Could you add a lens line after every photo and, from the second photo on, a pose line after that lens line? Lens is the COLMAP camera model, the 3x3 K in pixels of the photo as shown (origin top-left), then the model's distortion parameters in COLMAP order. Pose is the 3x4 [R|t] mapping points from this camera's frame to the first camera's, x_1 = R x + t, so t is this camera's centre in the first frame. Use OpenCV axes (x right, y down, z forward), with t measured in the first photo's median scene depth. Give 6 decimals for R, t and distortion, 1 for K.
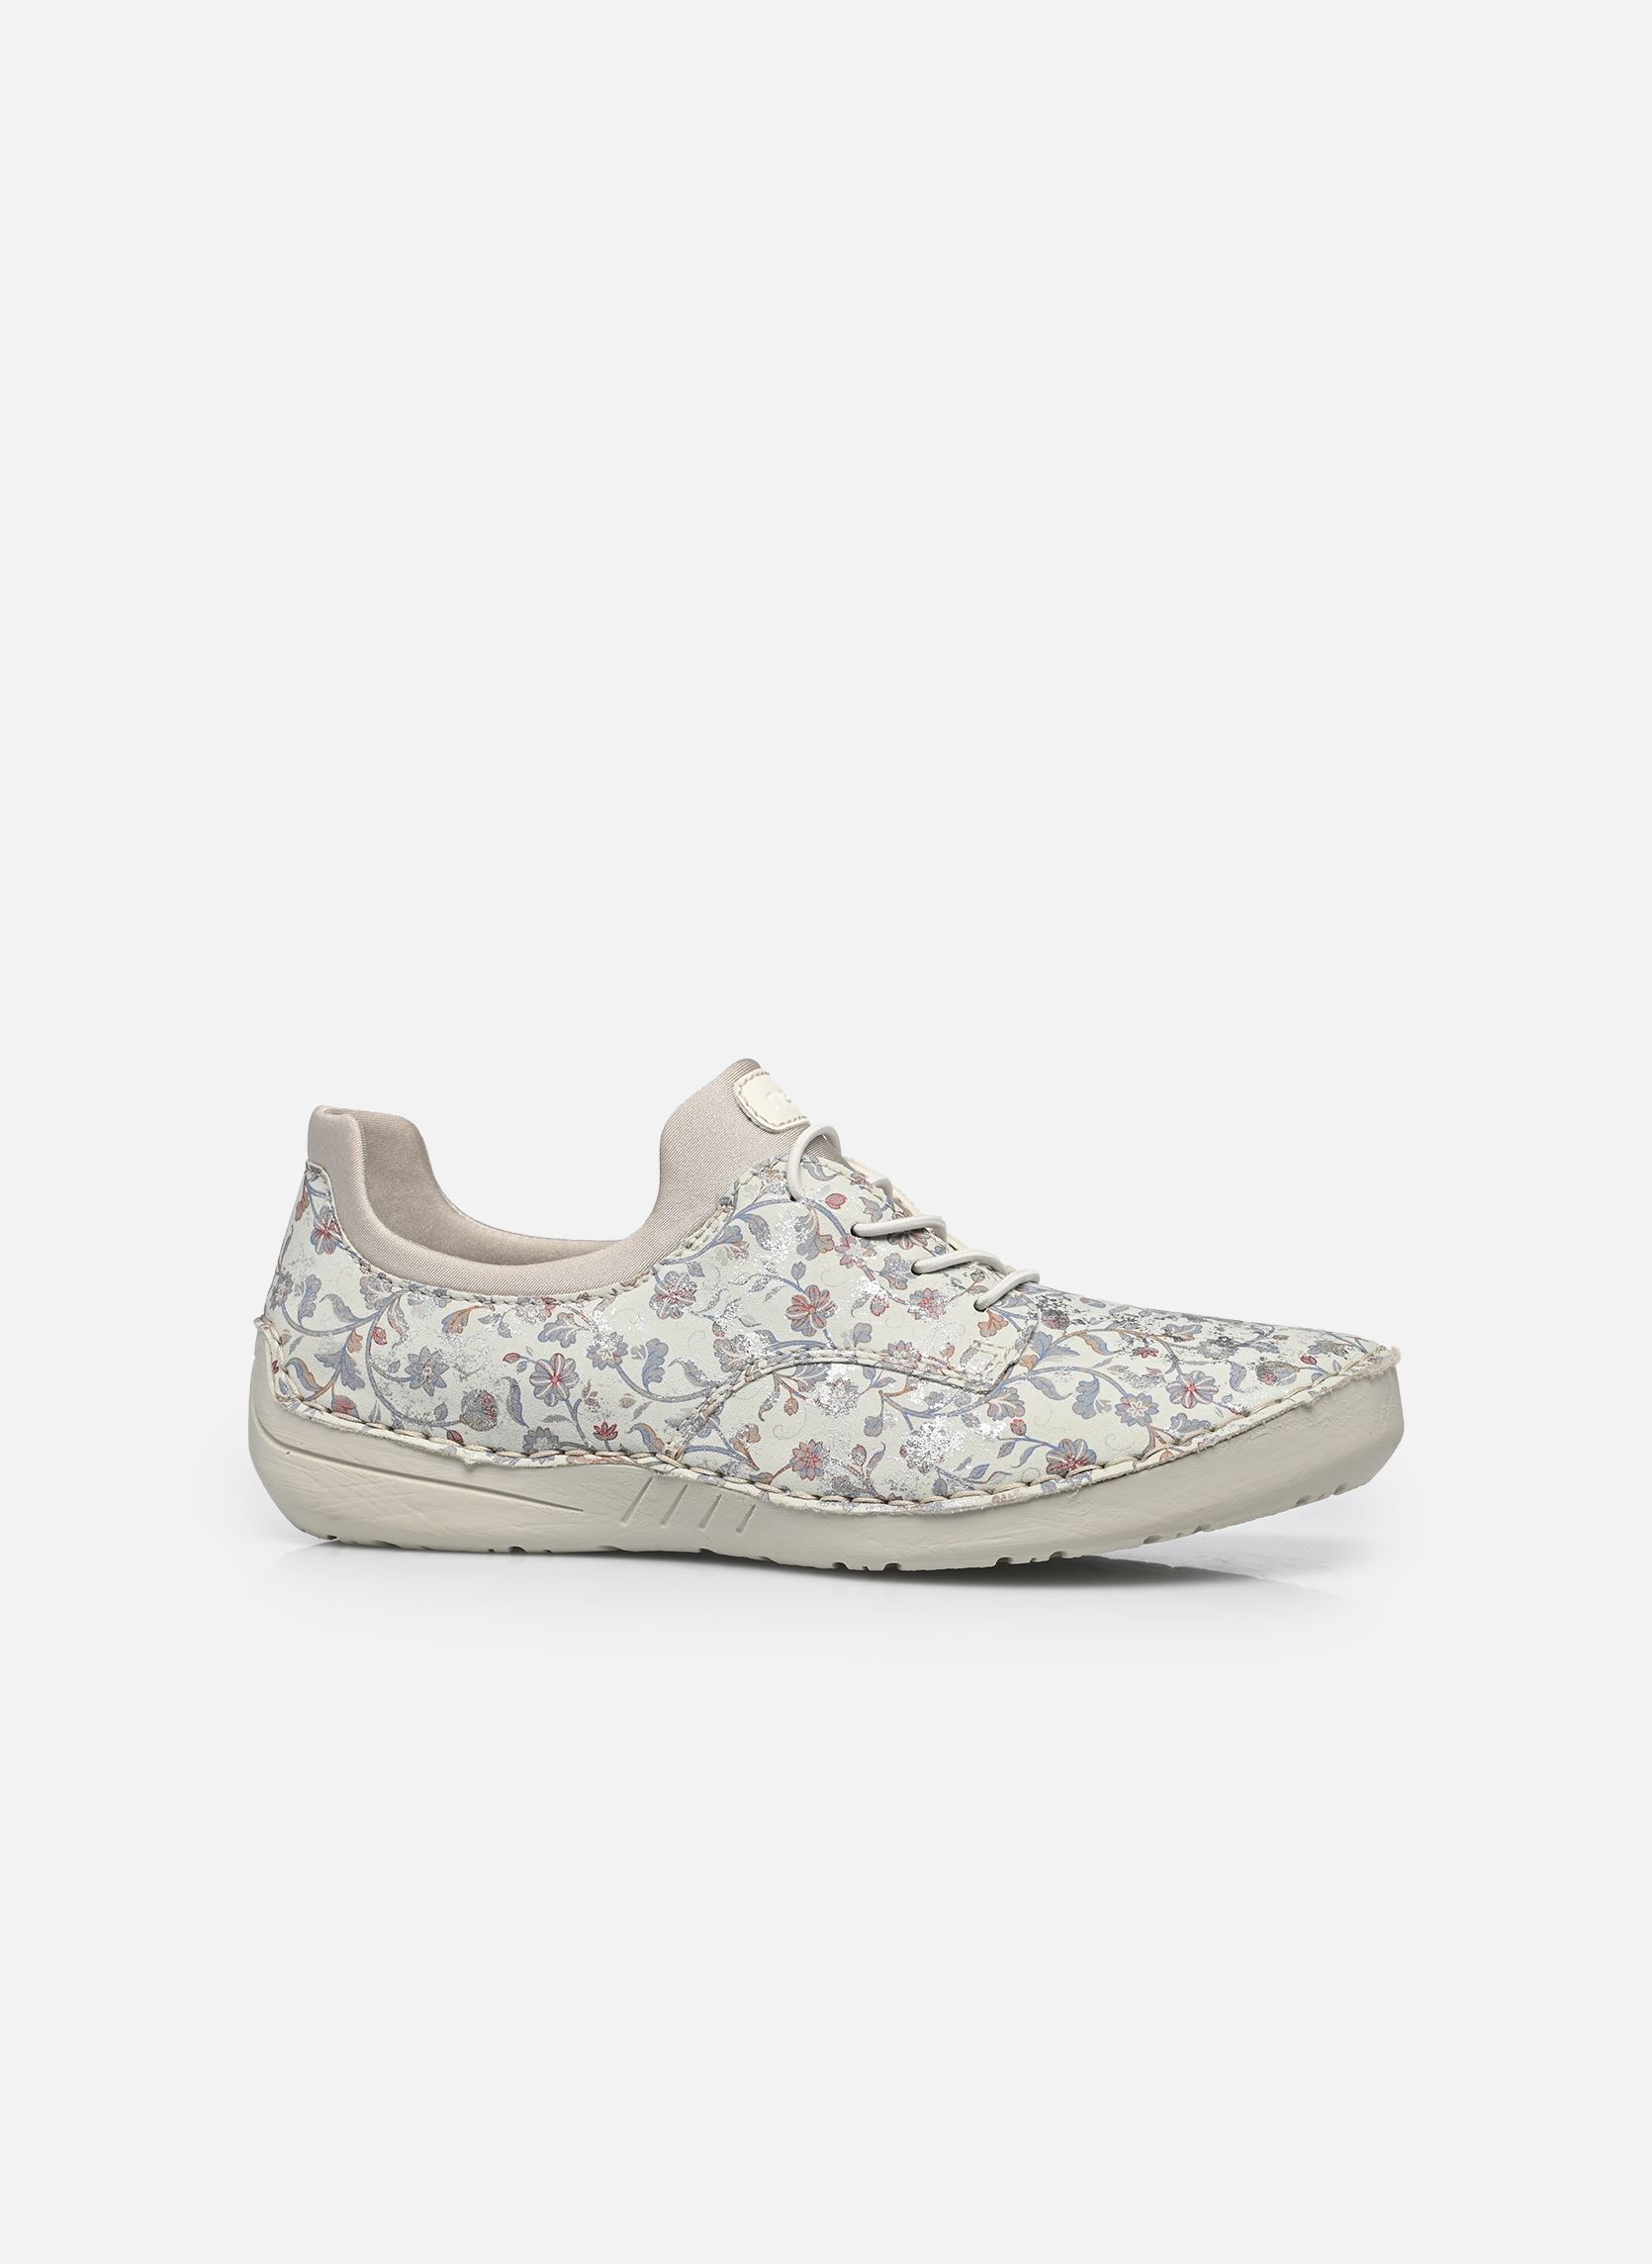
lens RADIAL K [[6978.0, 0, 825.4], [0, 6978.0, 1131.4], [0, 0, 1]] dist [0.525926, 0.000000]
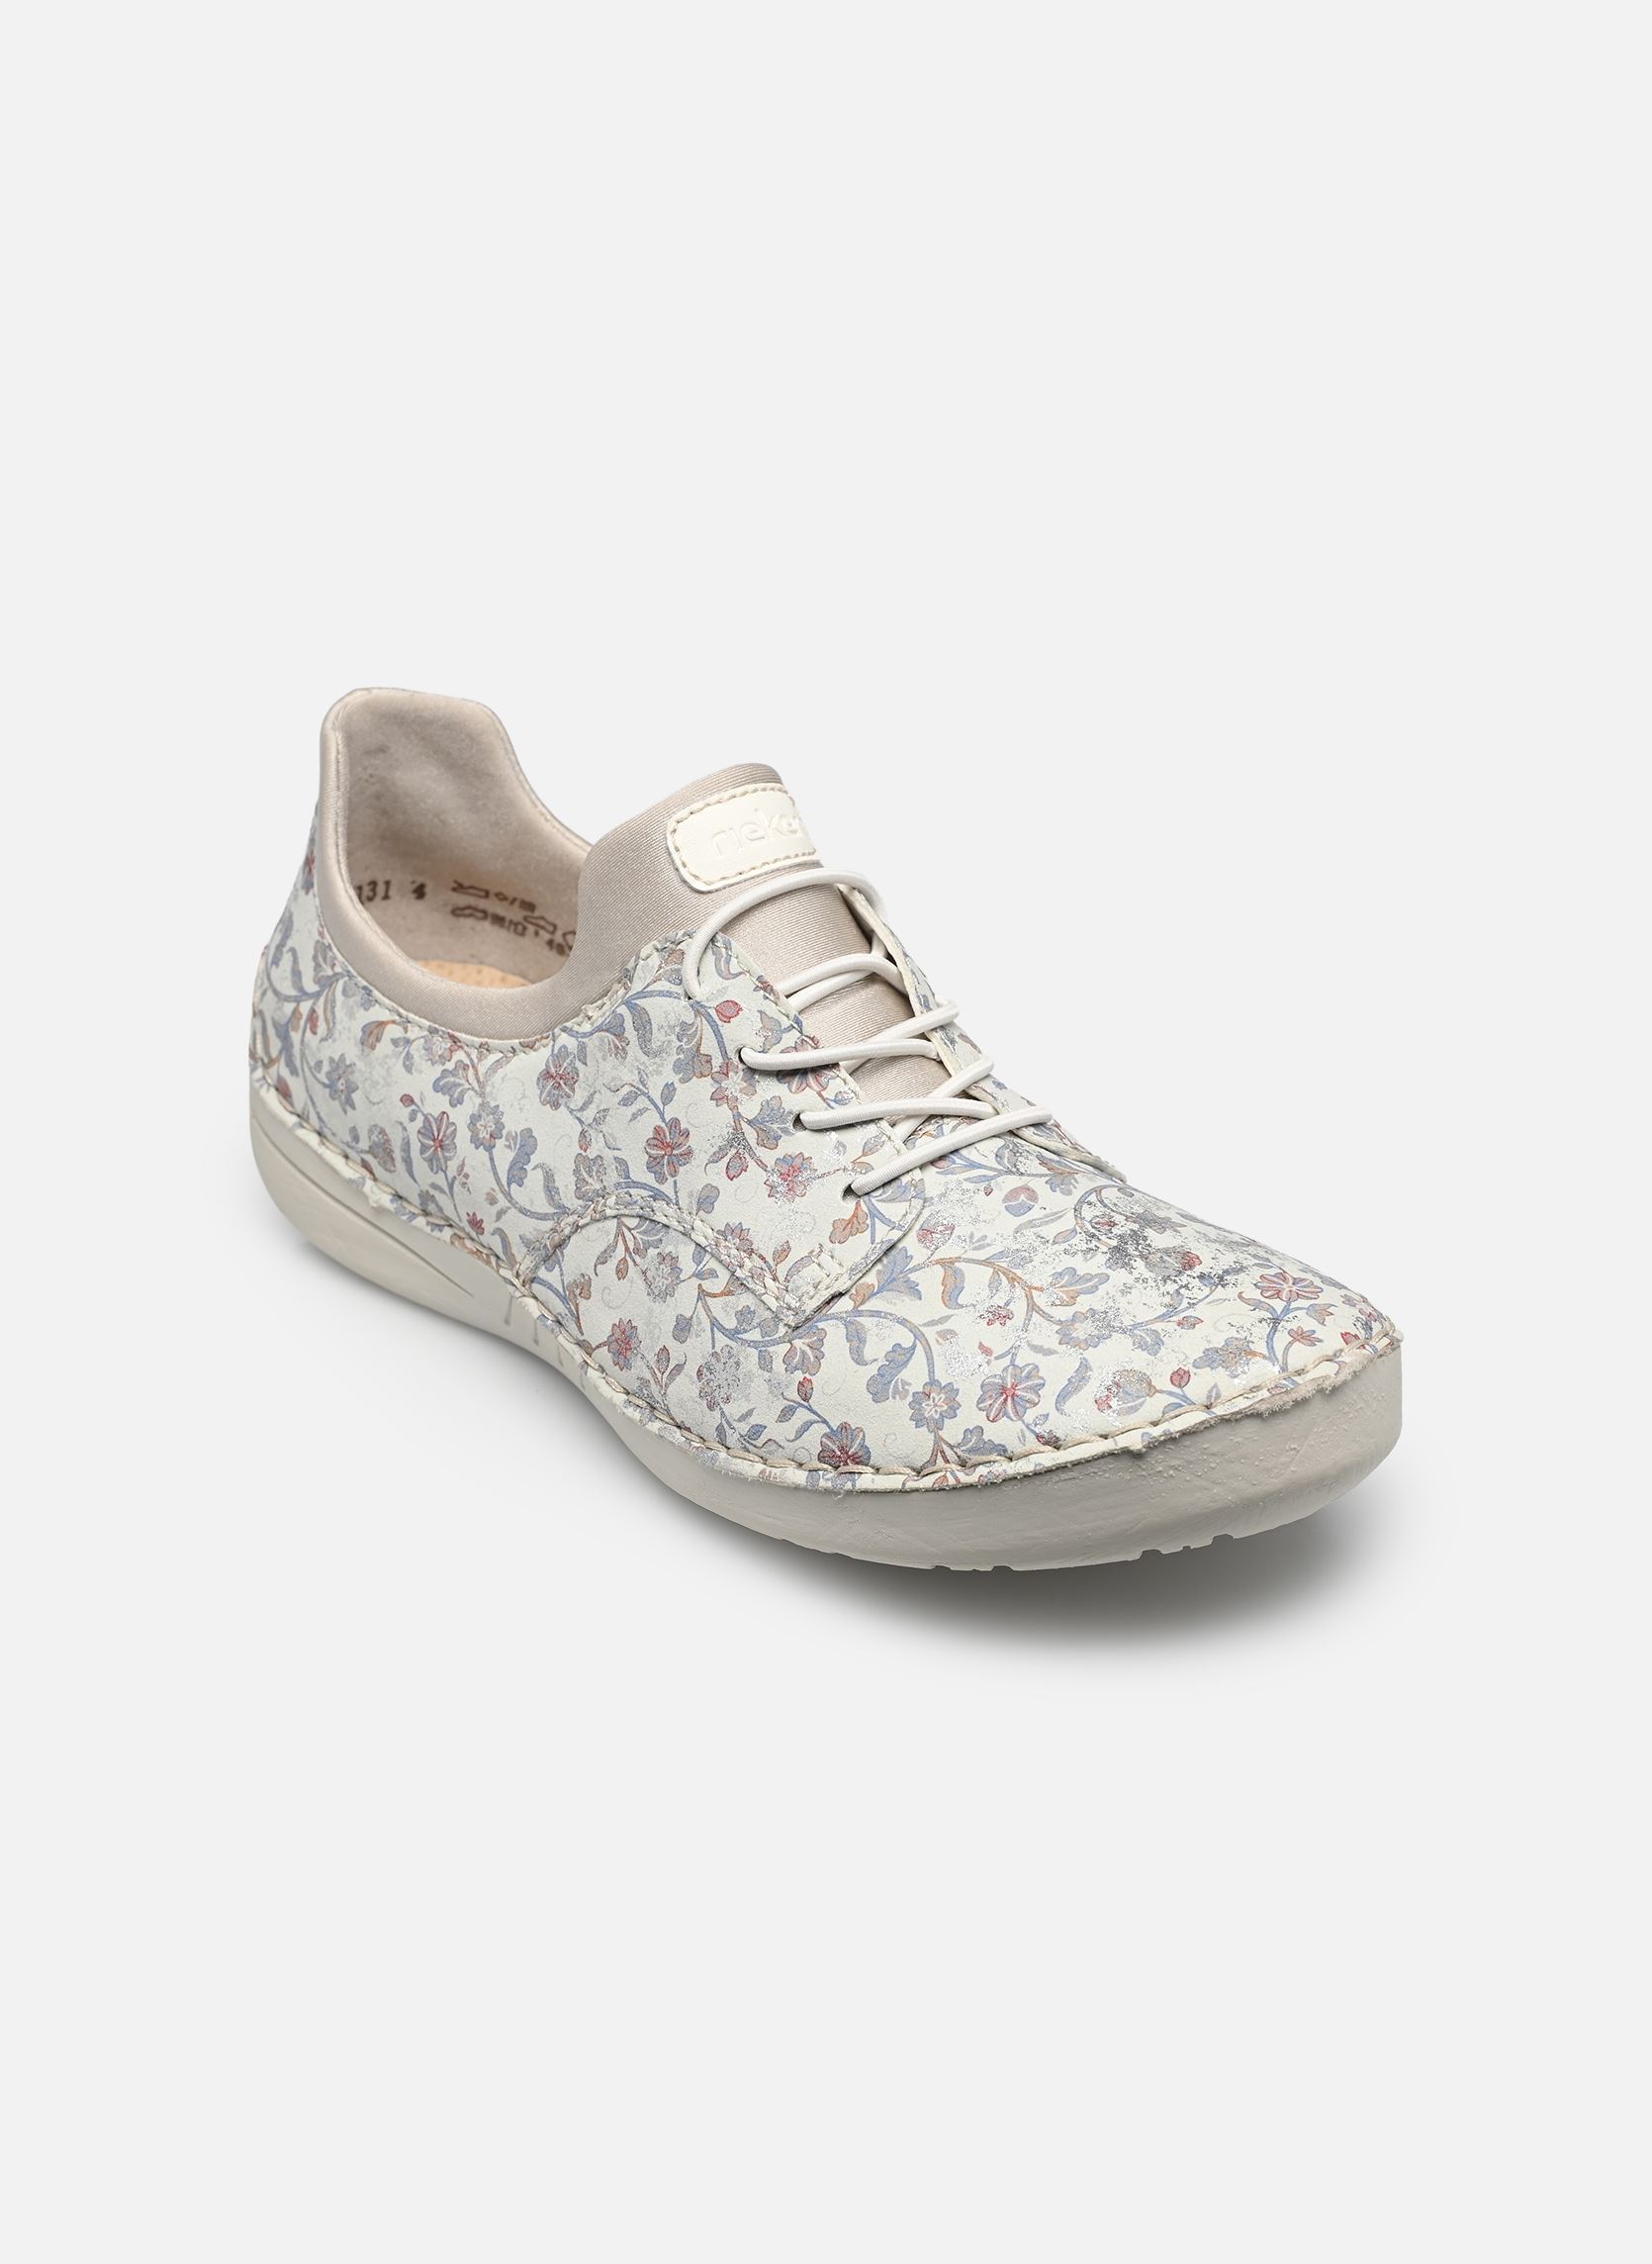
lens RADIAL K [[6978.0, 0, 826.5], [0, 6978.0, 1135.1], [0, 0, 1]] dist [0.525926, 0.000000]
pose [[0.804670, 0.236631, -0.544529, 0.436653], [-0.007696, 0.921225, 0.388955, -0.279578], [0.593673, -0.308790, 0.743103, 0.430217]]
